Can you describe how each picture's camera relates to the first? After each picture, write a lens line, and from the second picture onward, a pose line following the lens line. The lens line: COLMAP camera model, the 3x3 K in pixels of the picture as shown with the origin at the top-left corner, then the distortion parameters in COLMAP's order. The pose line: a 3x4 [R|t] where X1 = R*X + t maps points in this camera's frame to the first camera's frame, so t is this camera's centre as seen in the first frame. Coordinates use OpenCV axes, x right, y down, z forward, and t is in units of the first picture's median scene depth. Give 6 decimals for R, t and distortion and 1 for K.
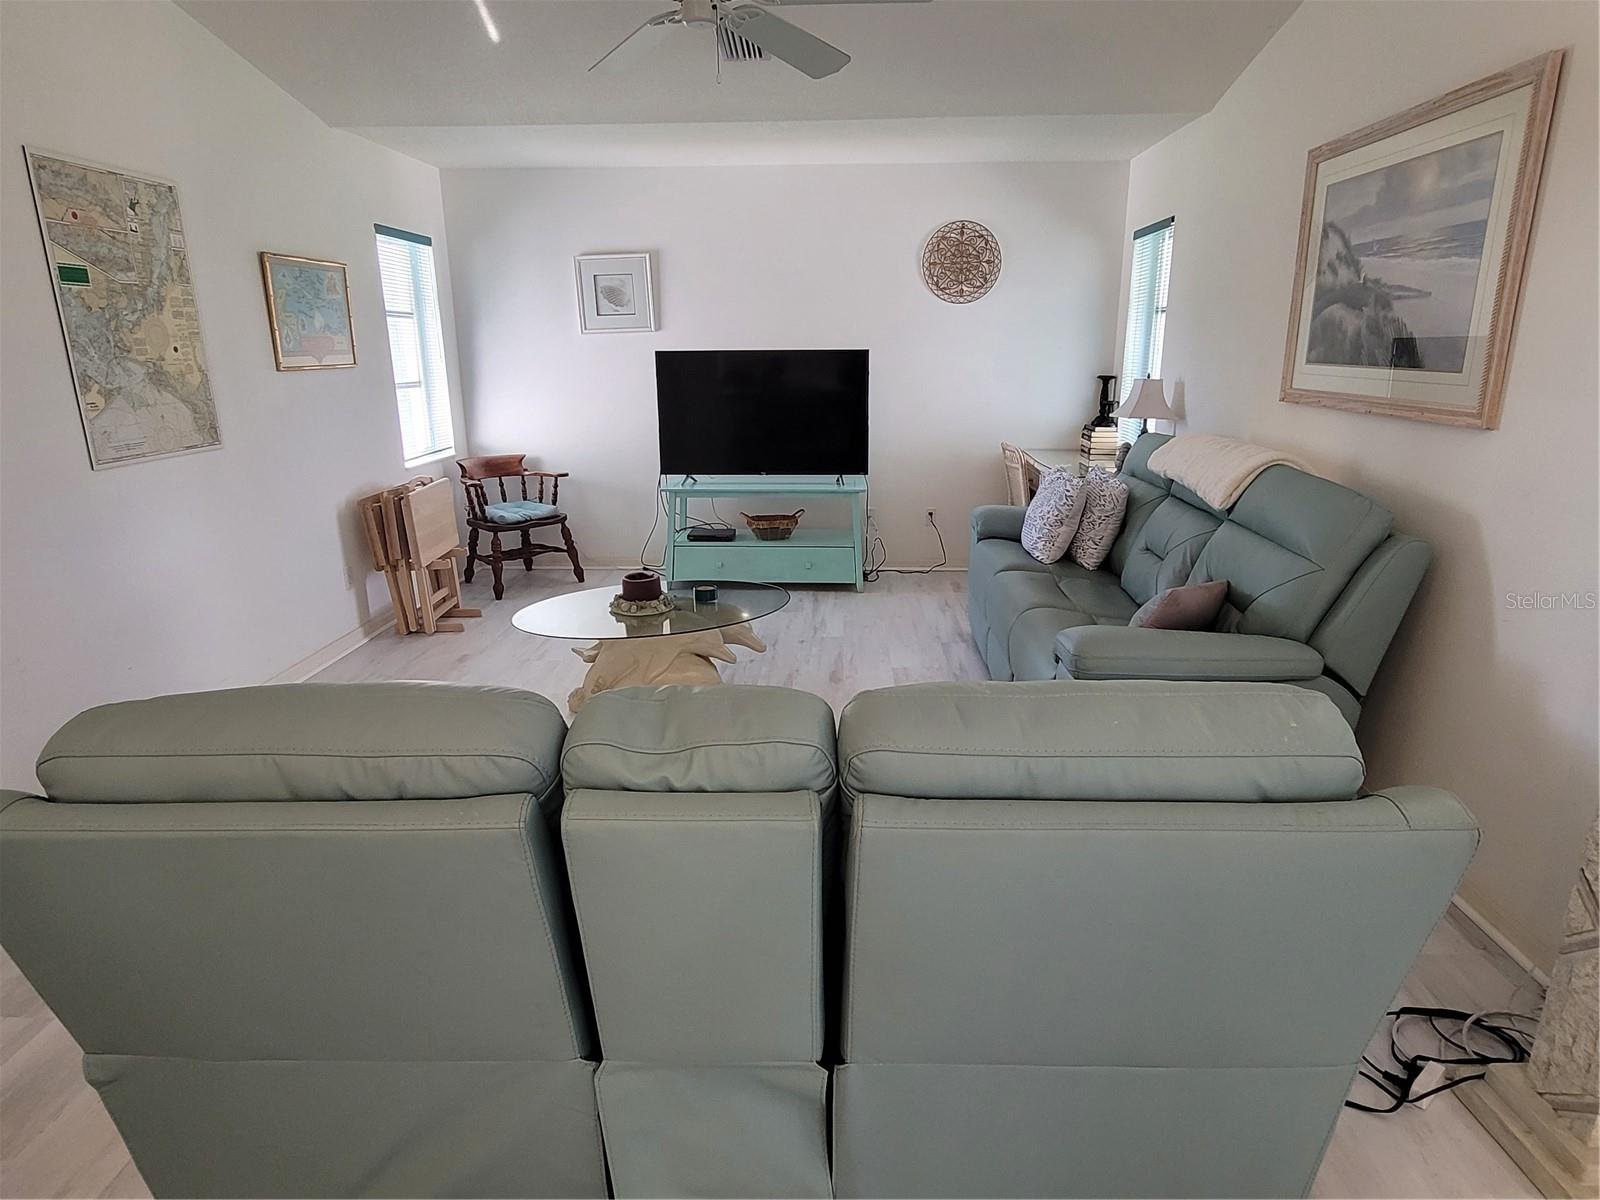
lens RADIAL K [[906.2, 0, 804.6], [0, 906.2, 594.5], [0, 0, 1]] dist [0.000166, -0.001635]
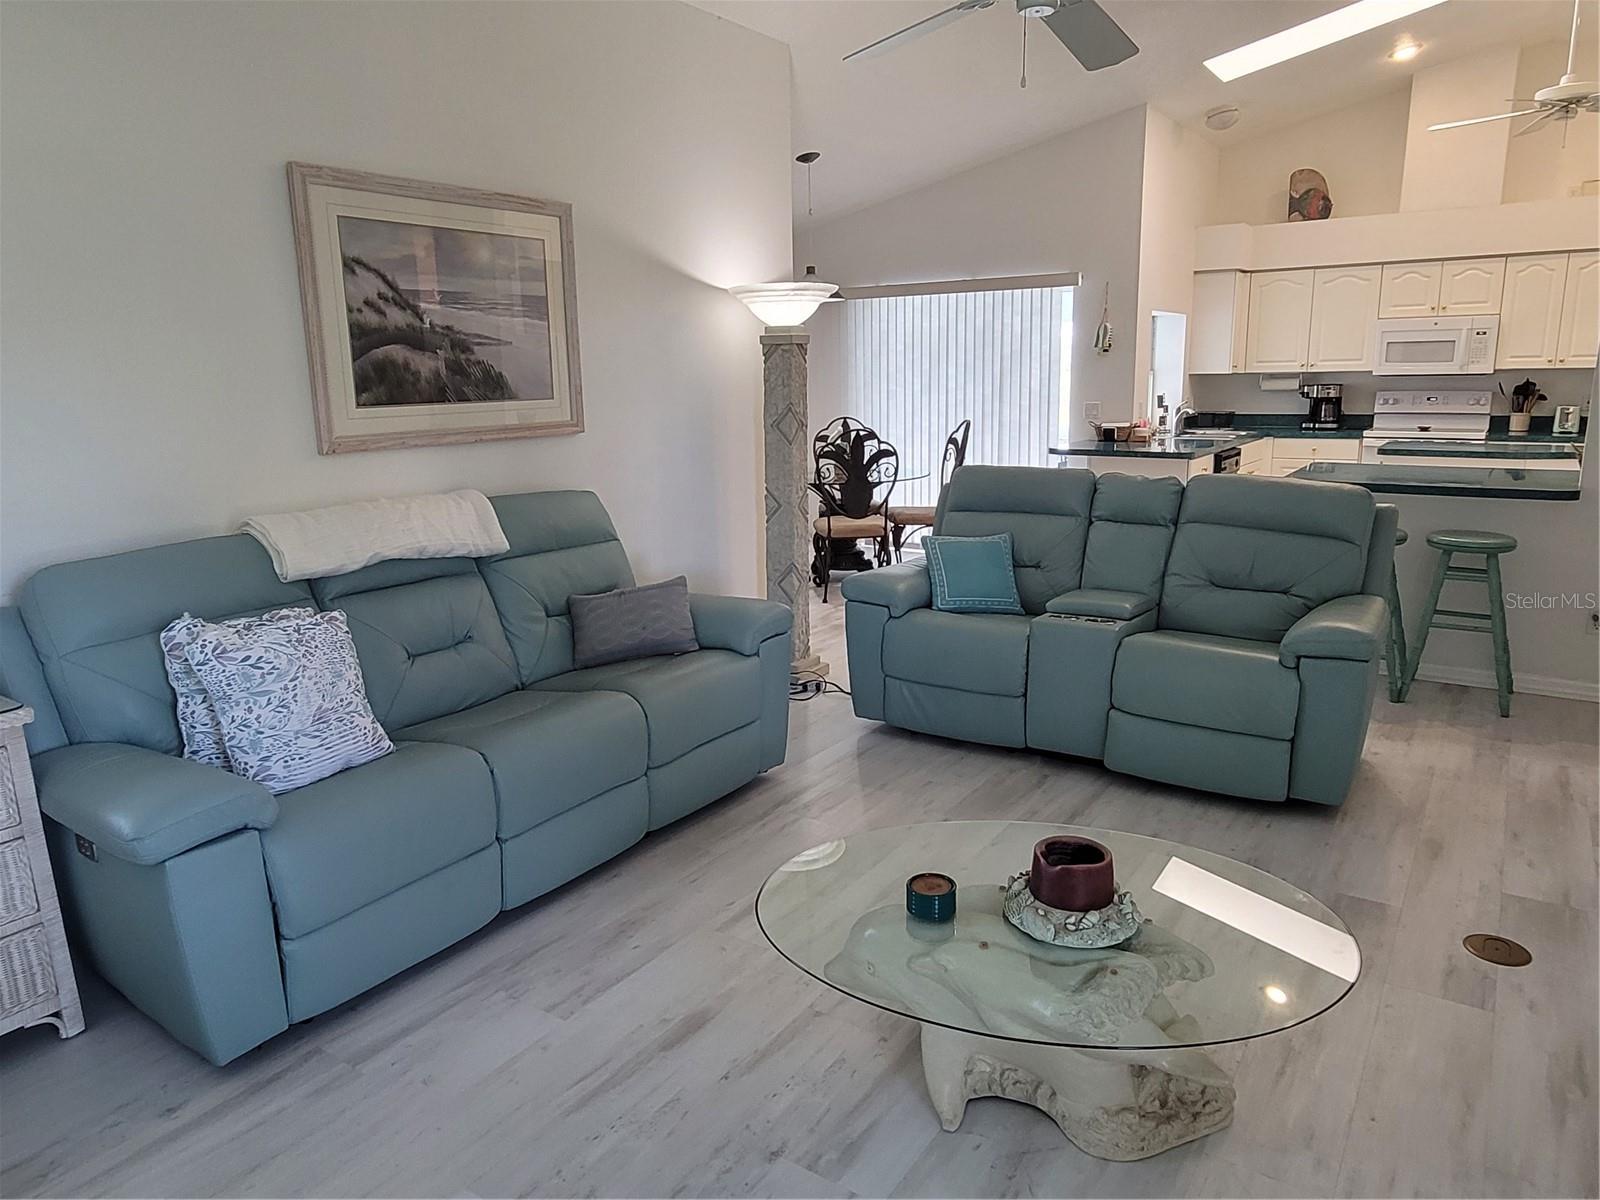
lens RADIAL K [[1048.5, 0, 807.4], [0, 1048.5, 594.1], [0, 0, 1]] dist [-0.006059, -0.000649]
pose [[-0.850245, -0.089501, 0.518723, -0.285280], [0.164868, 0.890578, 0.423899, -0.338573], [-0.499902, 0.445939, -0.742453, 1.209211]]
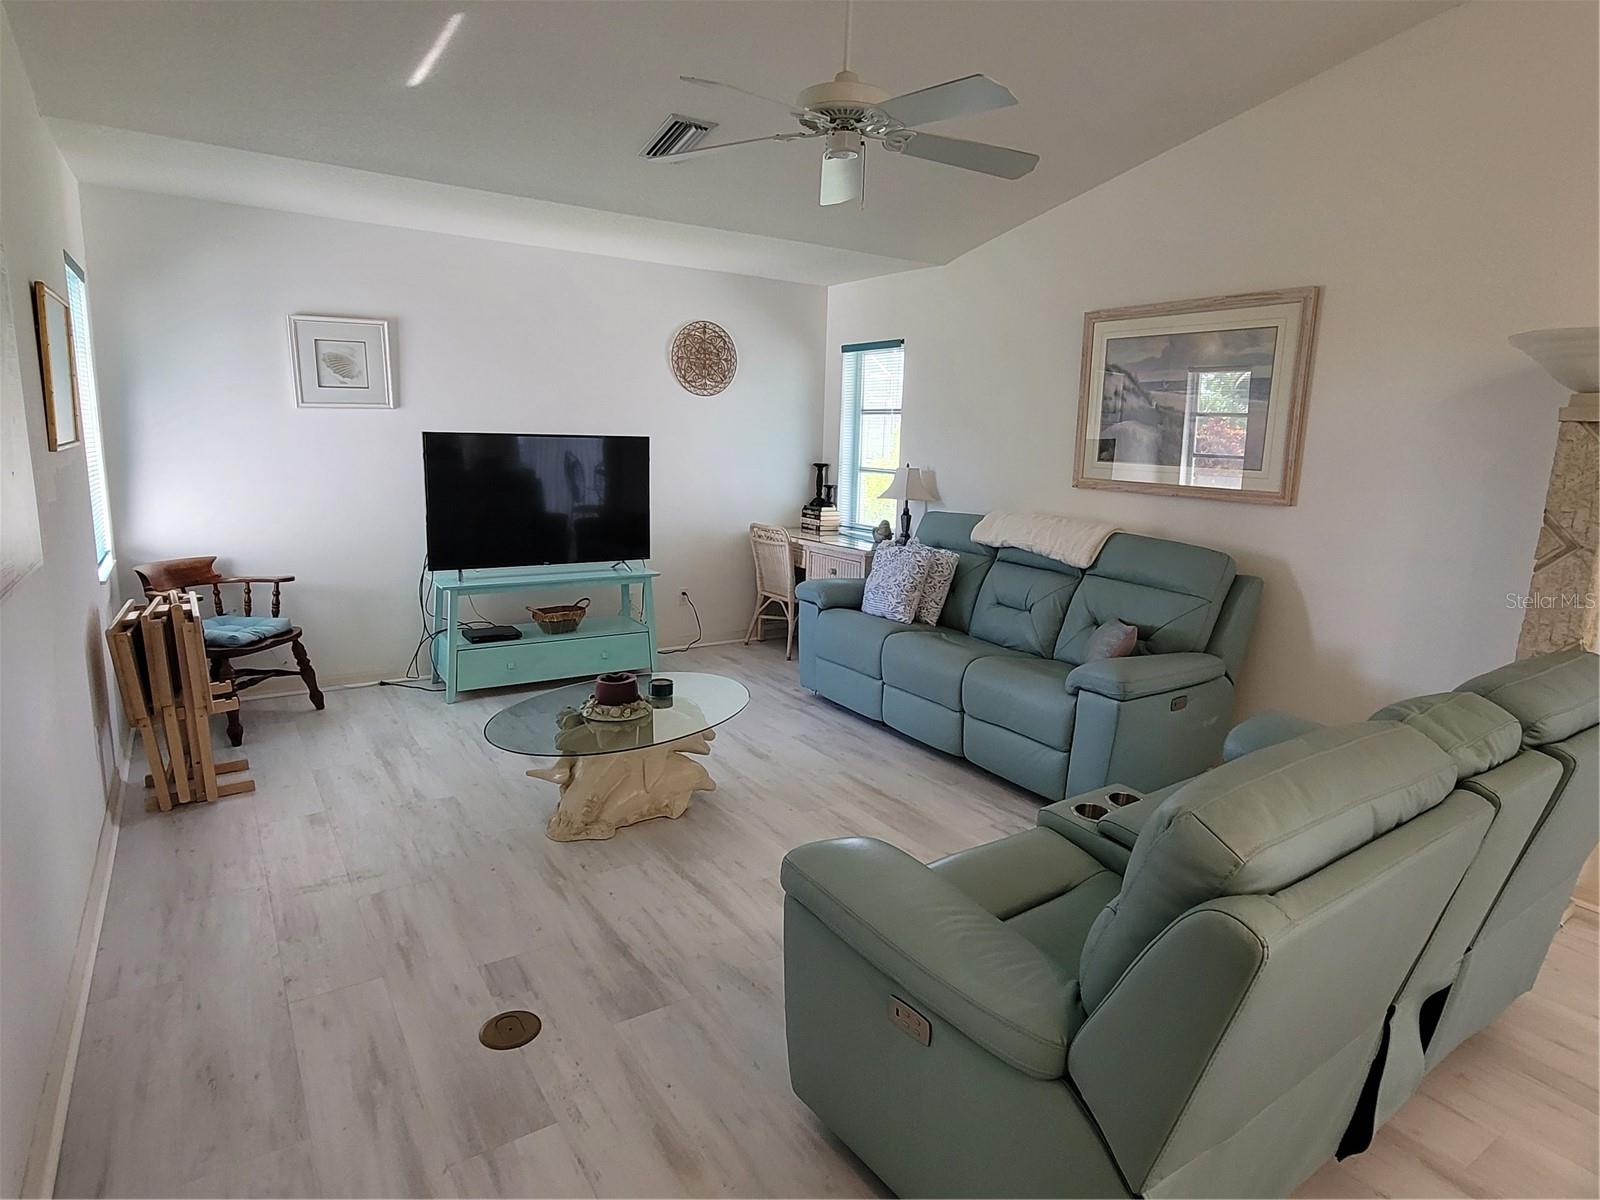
lens RADIAL K [[906.2, 0, 808.8], [0, 906.2, 598.8], [0, 0, 1]] dist [0.000166, -0.001635]
pose [[0.806794, -0.078540, 0.585590, -0.475105], [0.124995, 0.991381, -0.039246, -0.033112], [-0.577460, 0.104859, 0.809657, 0.109979]]
